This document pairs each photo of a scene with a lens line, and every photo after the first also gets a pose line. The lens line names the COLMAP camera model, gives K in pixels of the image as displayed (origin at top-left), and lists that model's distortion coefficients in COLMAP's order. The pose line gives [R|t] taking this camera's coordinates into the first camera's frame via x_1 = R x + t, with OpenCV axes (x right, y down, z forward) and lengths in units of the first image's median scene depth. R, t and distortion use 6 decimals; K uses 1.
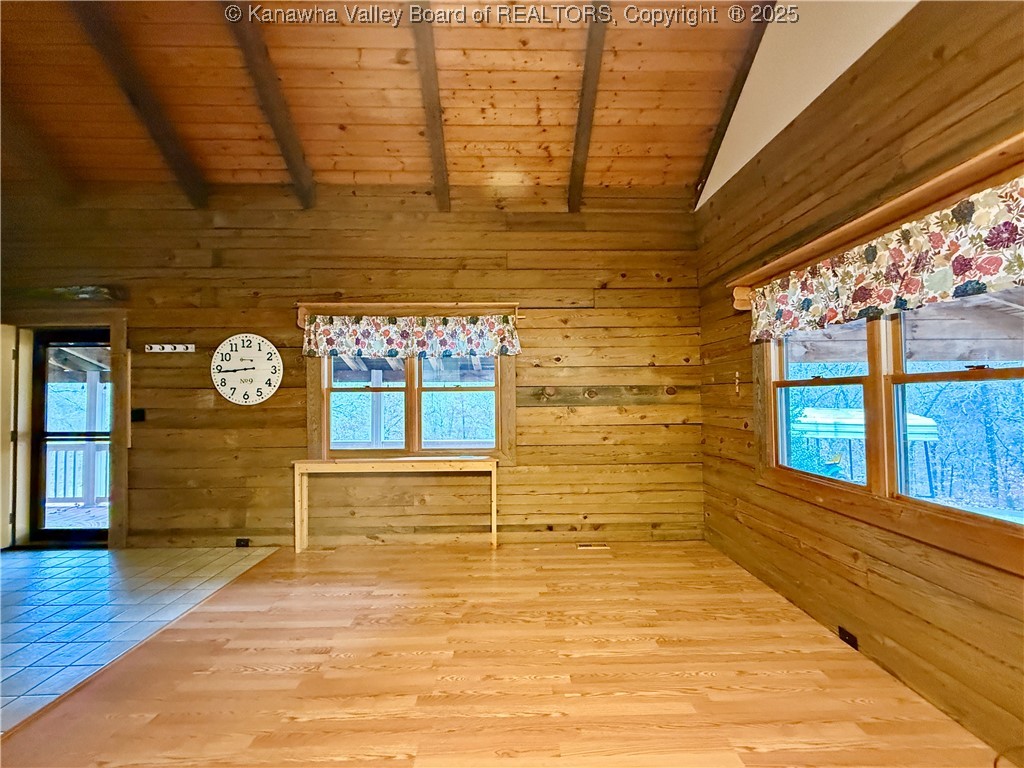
lens RADIAL K [[407.4, 0, 511.6], [0, 407.4, 384.8], [0, 0, 1]] dist [0.000178, -0.000130]
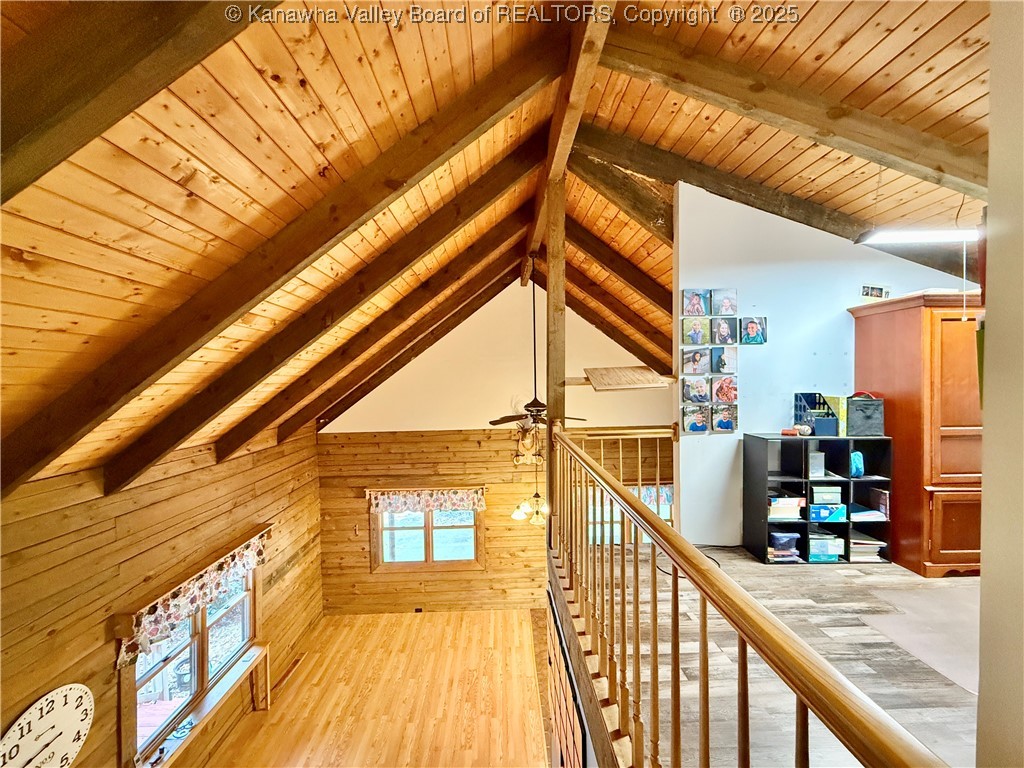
lens RADIAL K [[407.4, 0, 511.6], [0, 407.4, 384.8], [0, 0, 1]] dist [0.000178, -0.000130]
pose [[-0.011327, -0.008110, 0.999903, -1.370130], [-0.009178, 0.999926, 0.008006, -0.684312], [-0.999894, -0.009086, -0.011401, 0.195330]]
